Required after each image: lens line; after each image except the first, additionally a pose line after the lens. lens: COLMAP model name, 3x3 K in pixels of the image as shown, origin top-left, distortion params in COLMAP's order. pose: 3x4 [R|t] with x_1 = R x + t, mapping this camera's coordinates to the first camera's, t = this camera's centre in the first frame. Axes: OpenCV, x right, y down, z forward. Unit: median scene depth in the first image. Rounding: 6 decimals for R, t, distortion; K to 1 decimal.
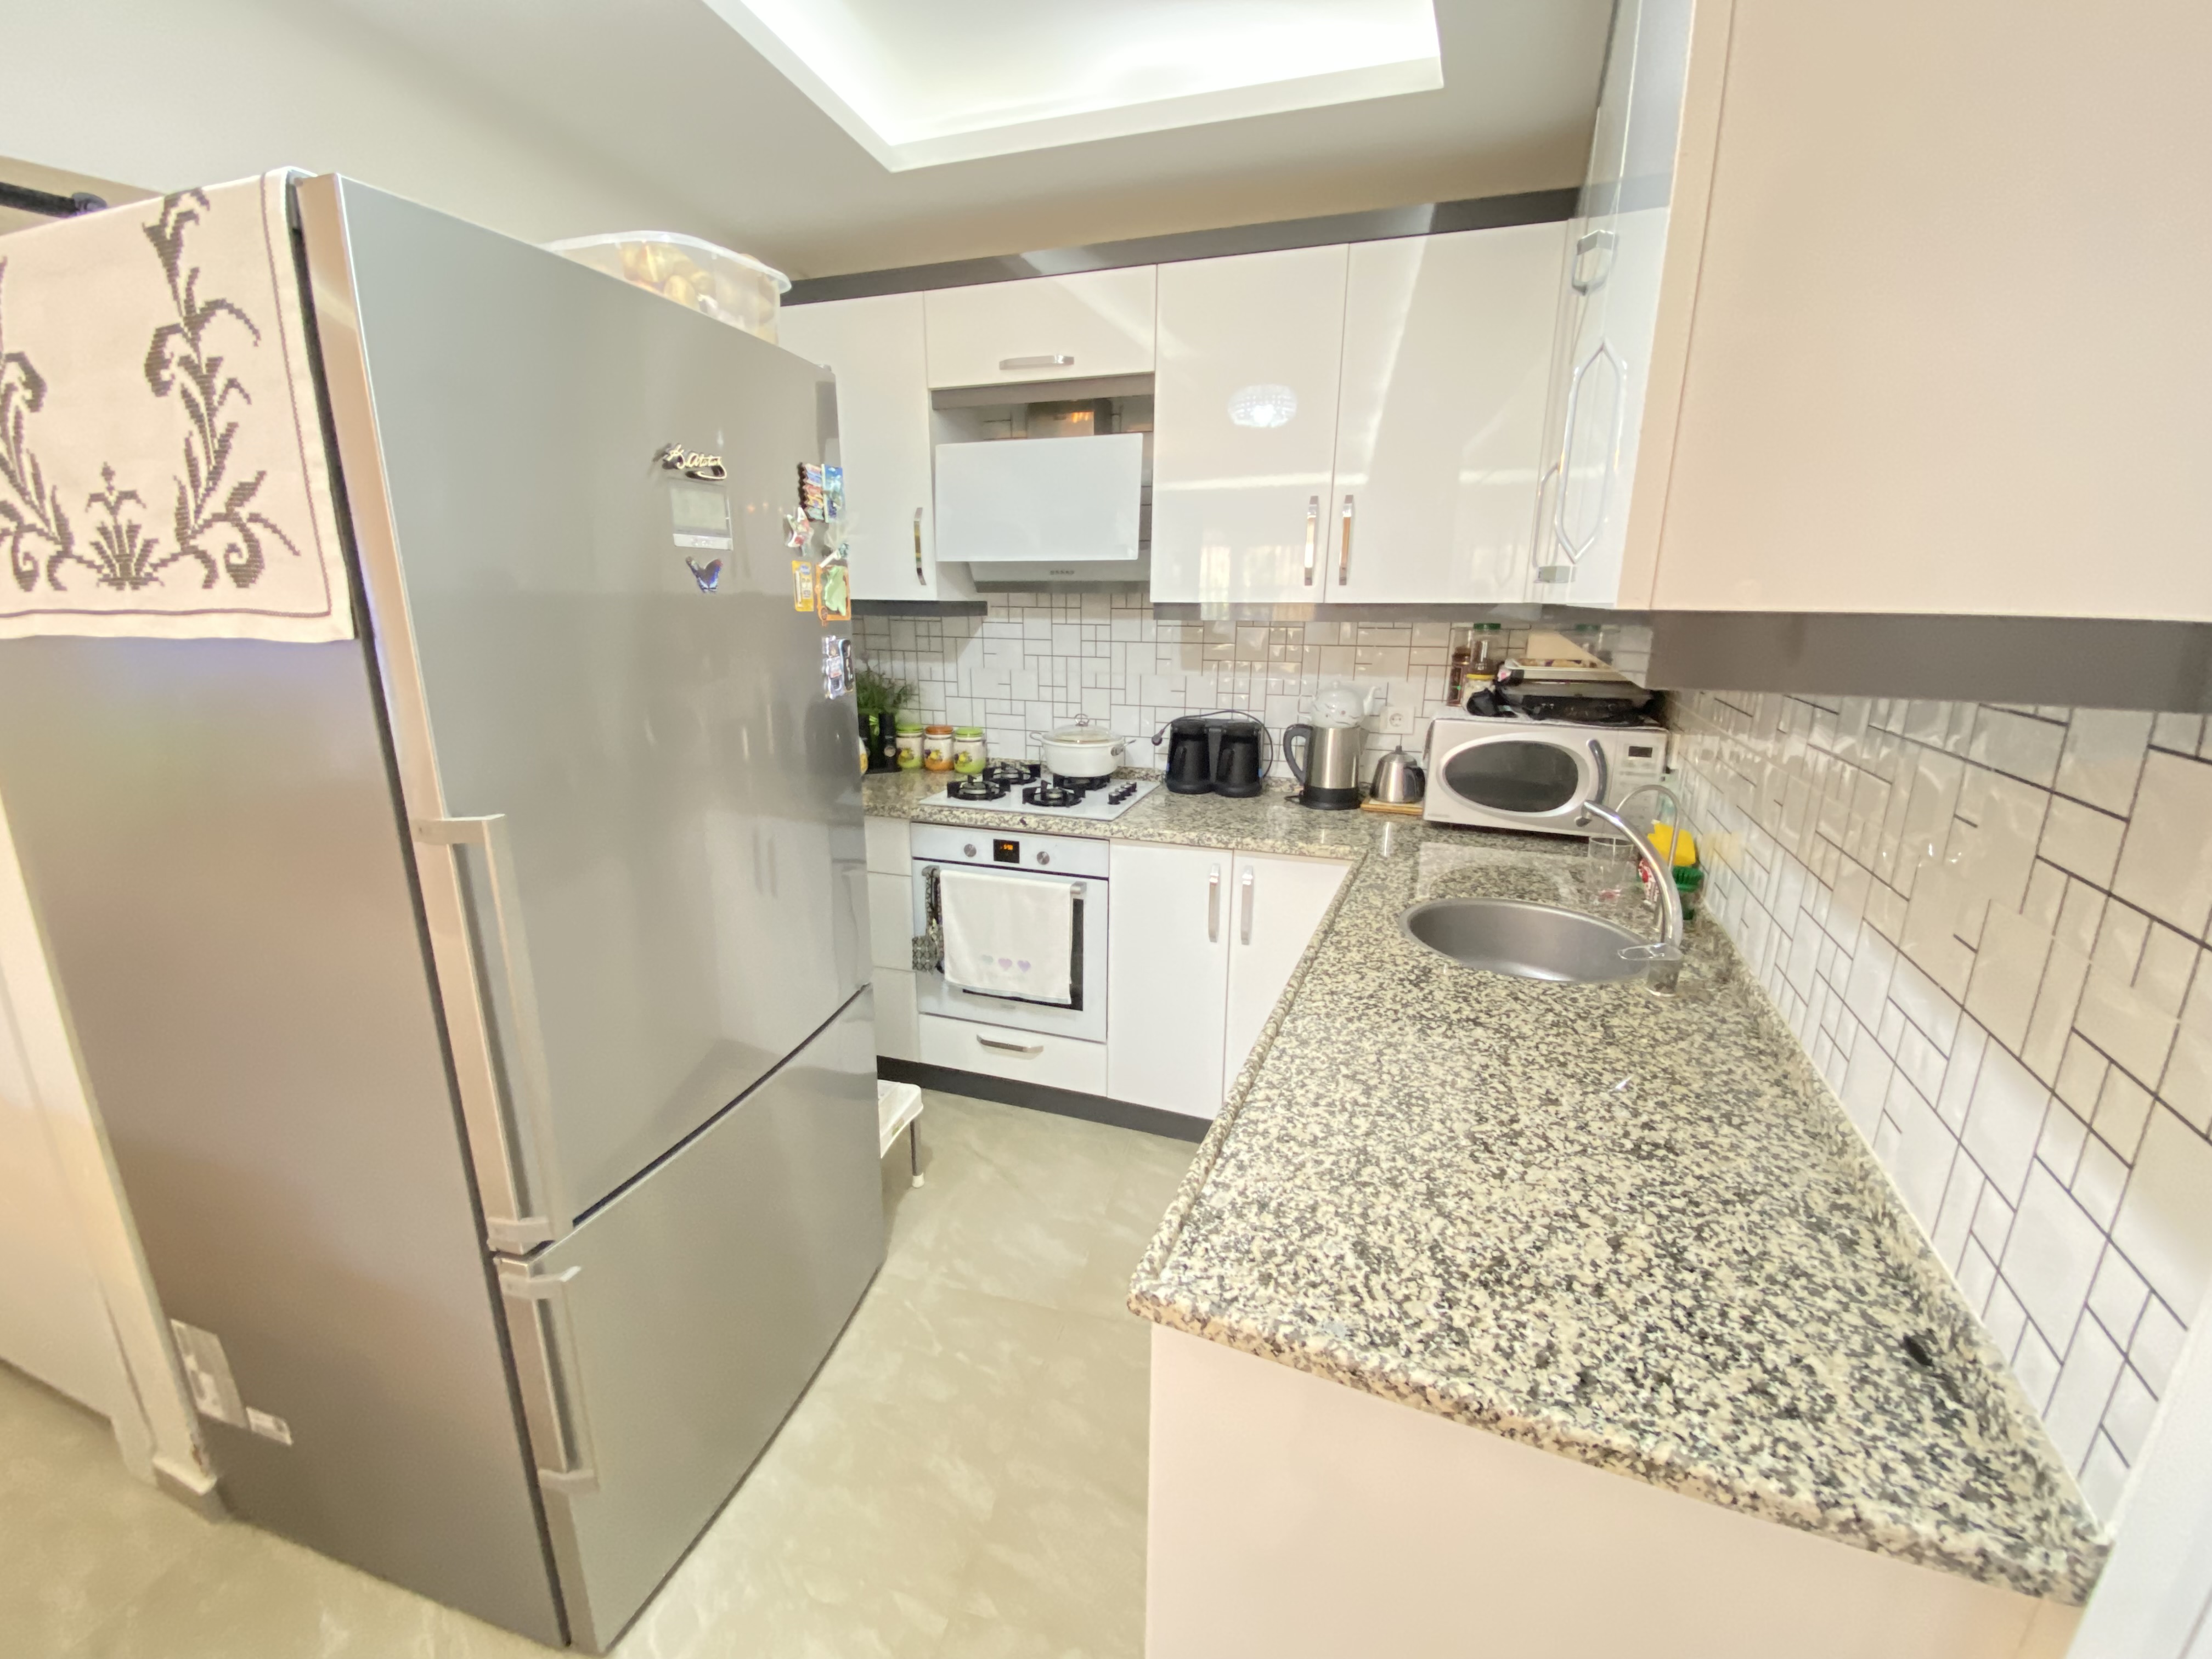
lens RADIAL K [[893.1, 0, 1101.0], [0, 893.1, 828.5], [0, 0, 1]] dist [0.064839, -0.037381]
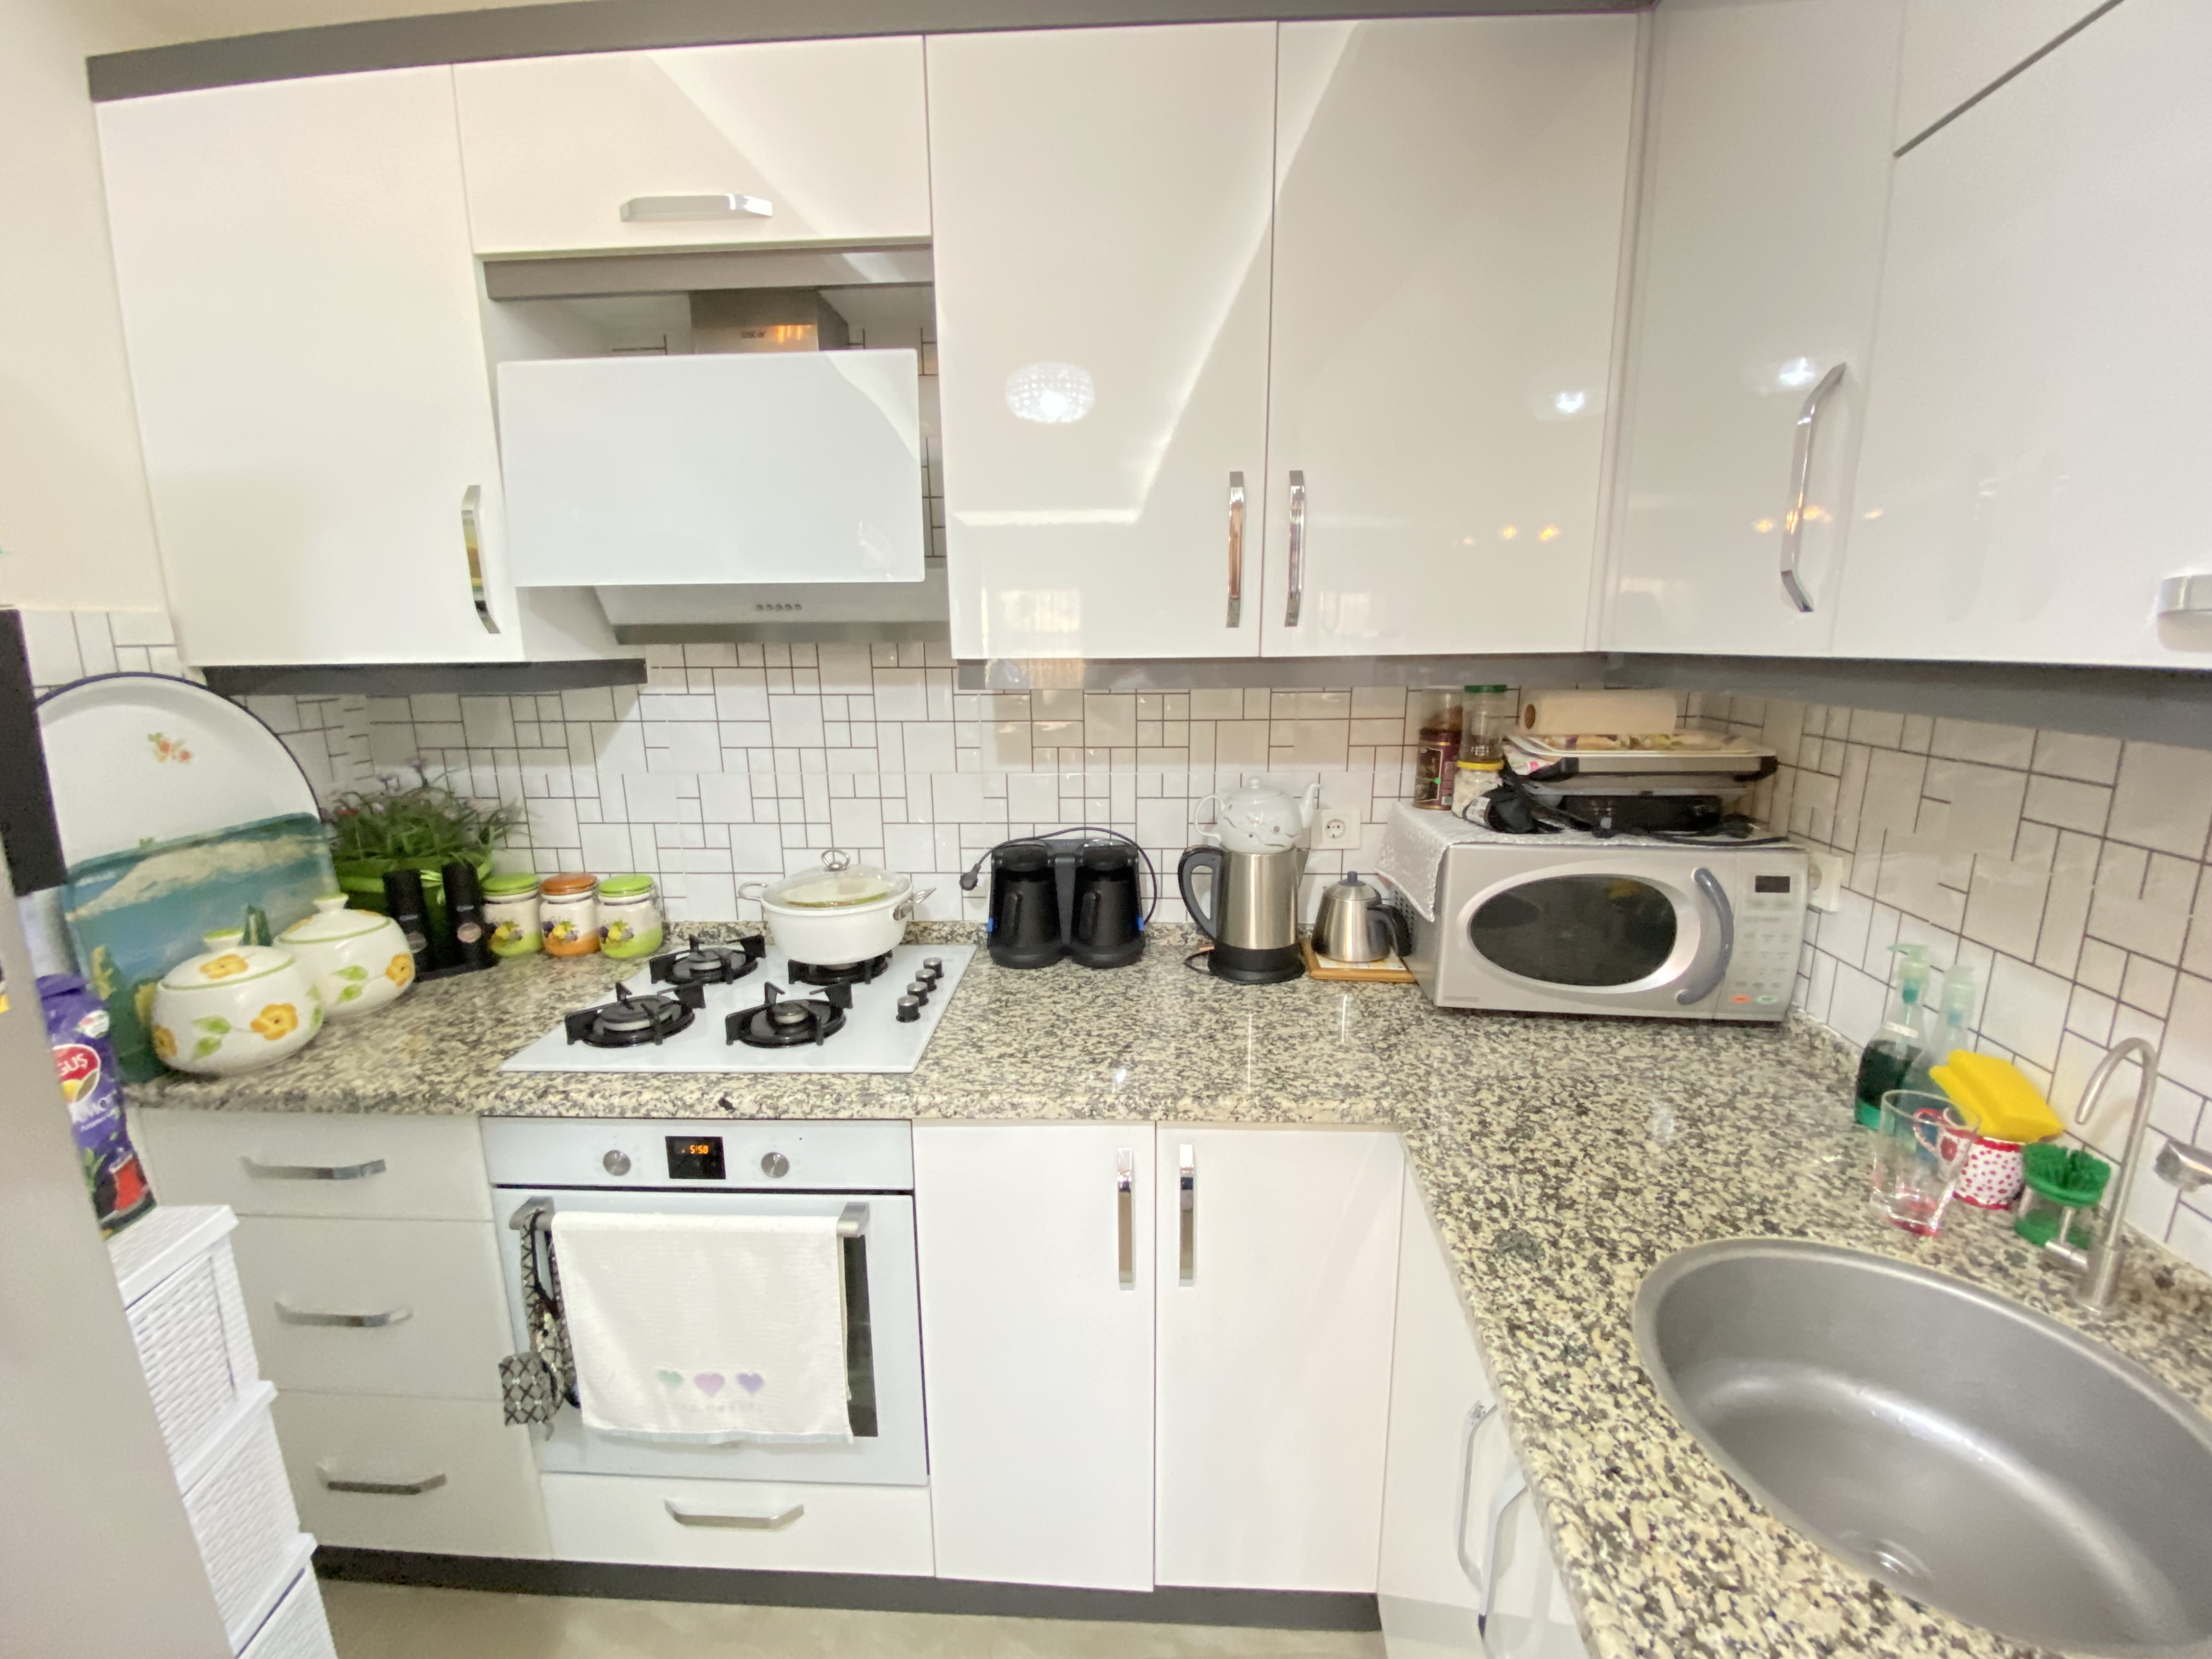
lens RADIAL K [[890.3, 0, 1101.7], [0, 890.3, 821.1], [0, 0, 1]] dist [0.040157, -0.032259]
pose [[0.959062, -0.070831, 0.274195, -0.014118], [0.085408, 0.995478, -0.041582, -0.121624], [-0.270010, 0.063299, 0.960775, 0.451476]]
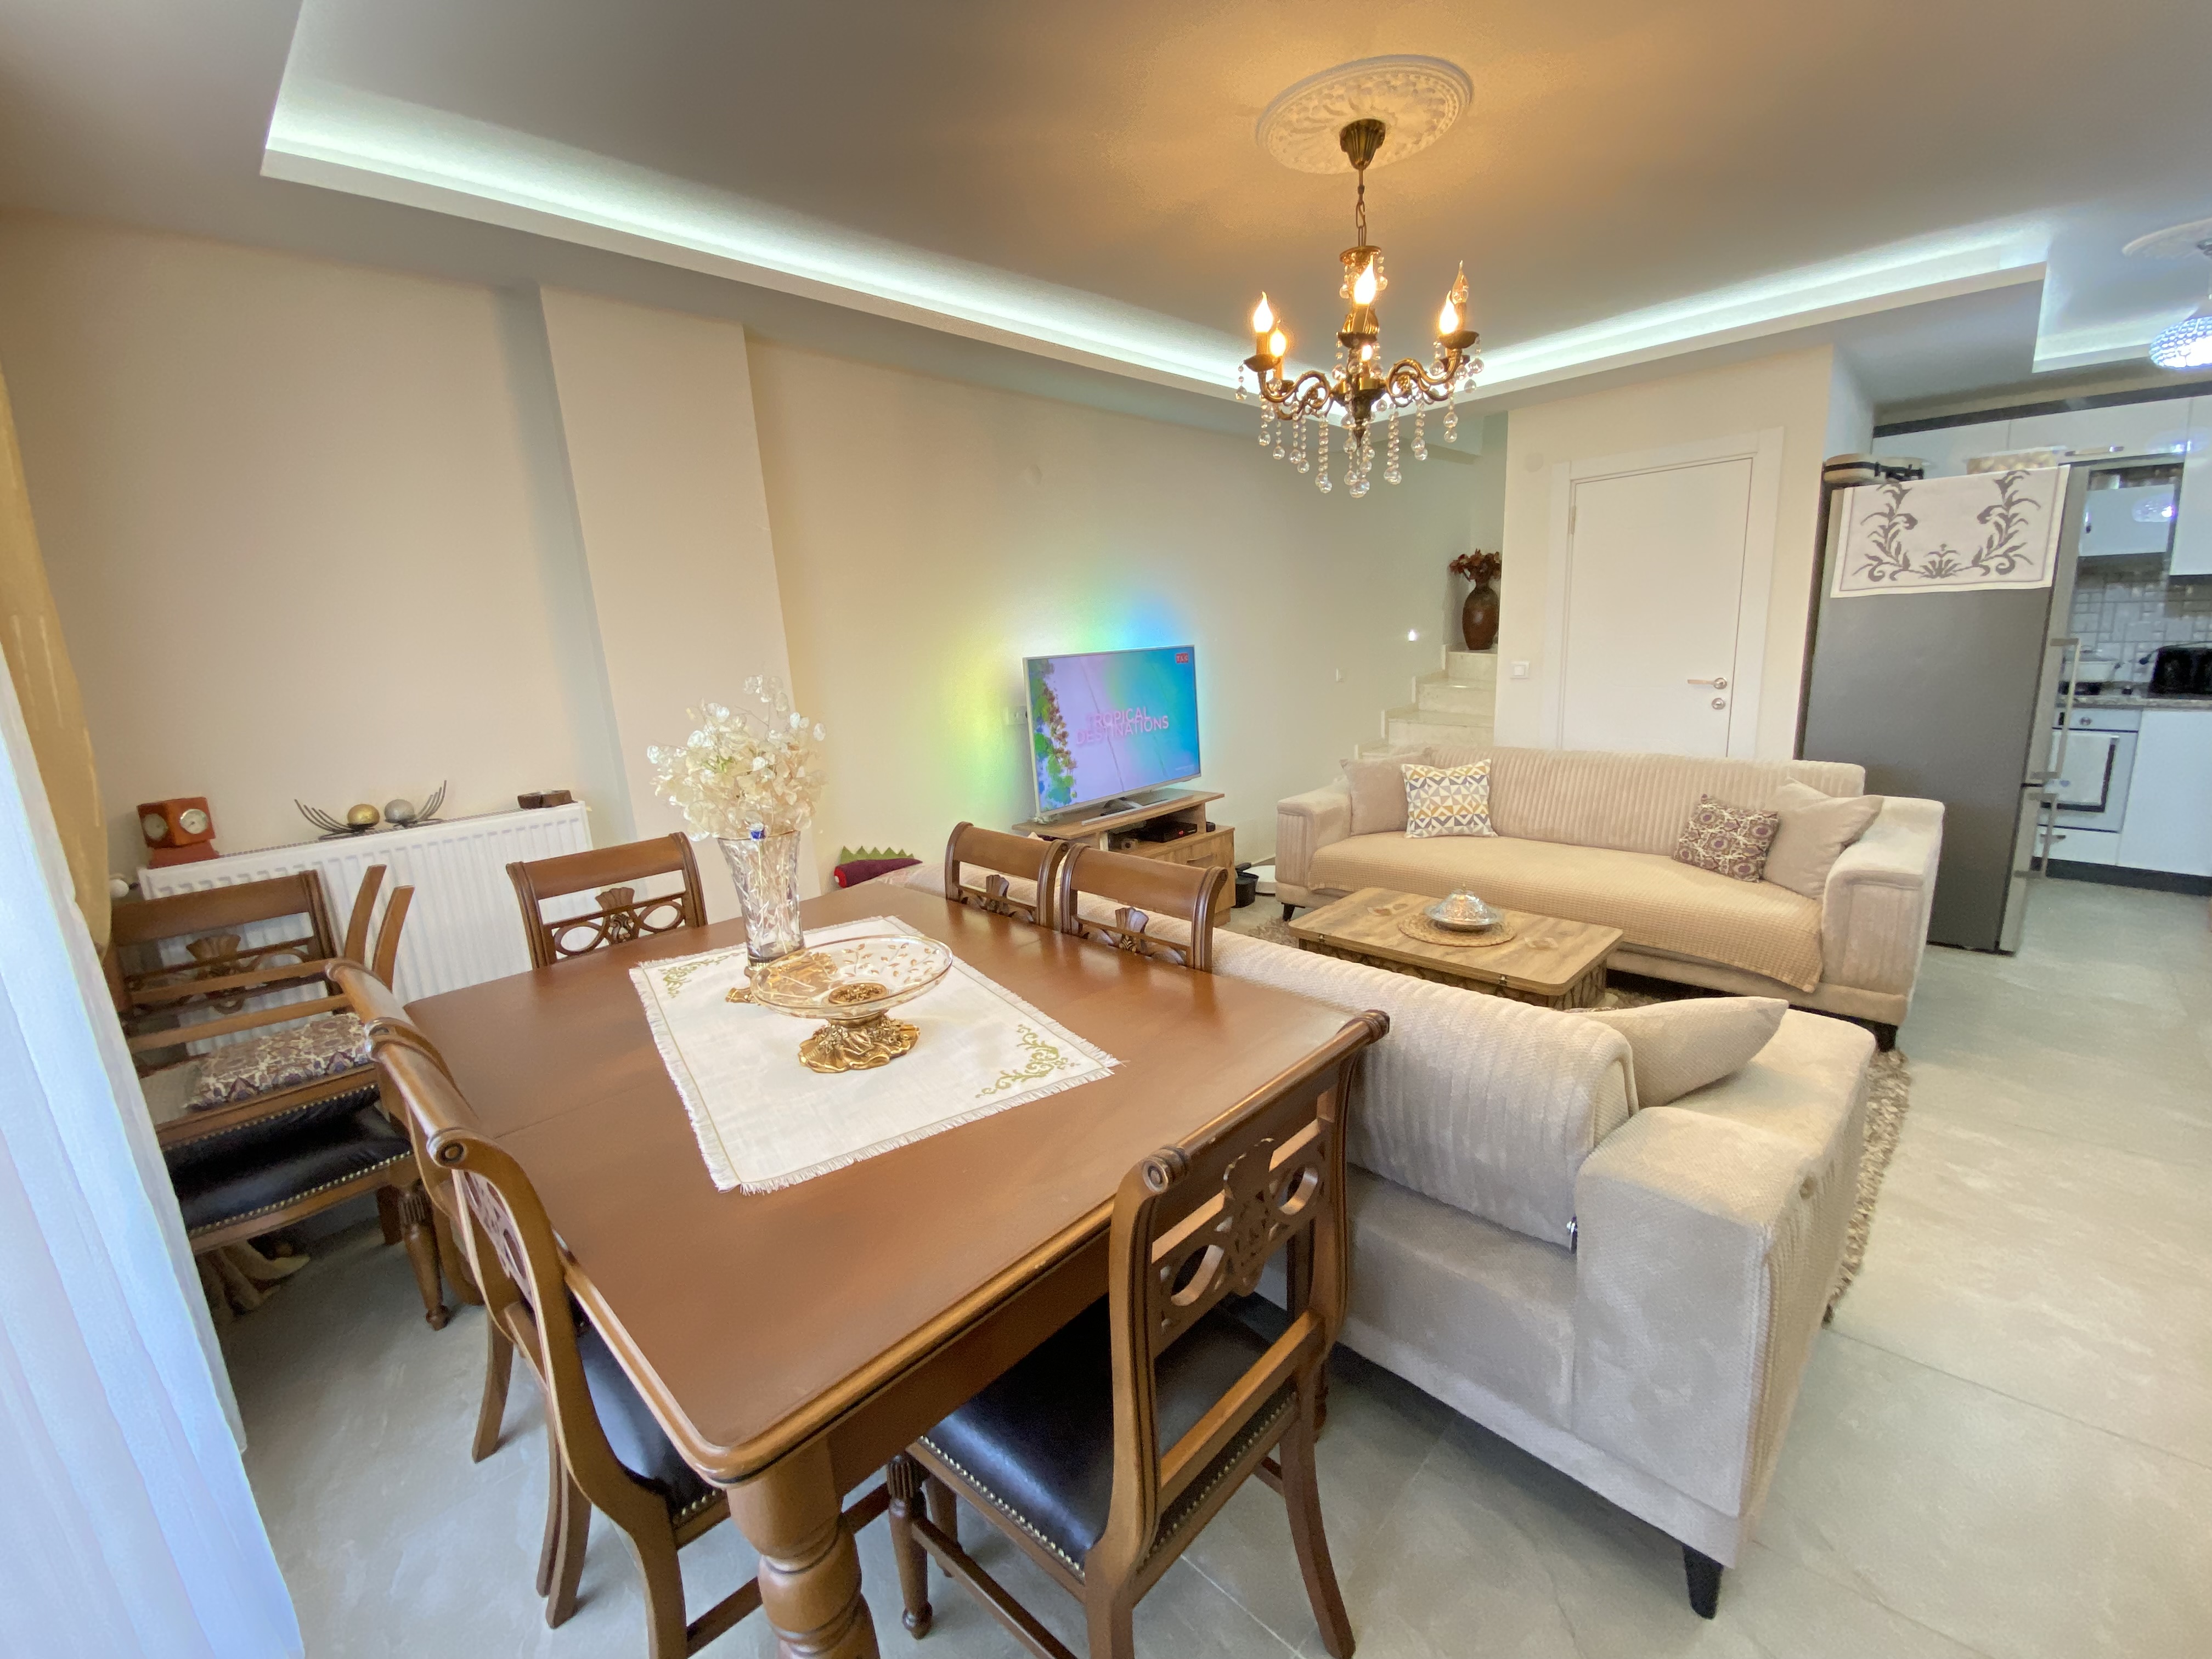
lens RADIAL K [[906.4, 0, 1081.6], [0, 906.4, 829.0], [0, 0, 1]] dist [0.018717, -0.020172]
pose [[0.866920, 0.055168, -0.495385, -0.882293], [-0.070441, 0.997441, -0.012192, 0.401341], [0.493445, 0.045465, 0.868588, -1.486093]]
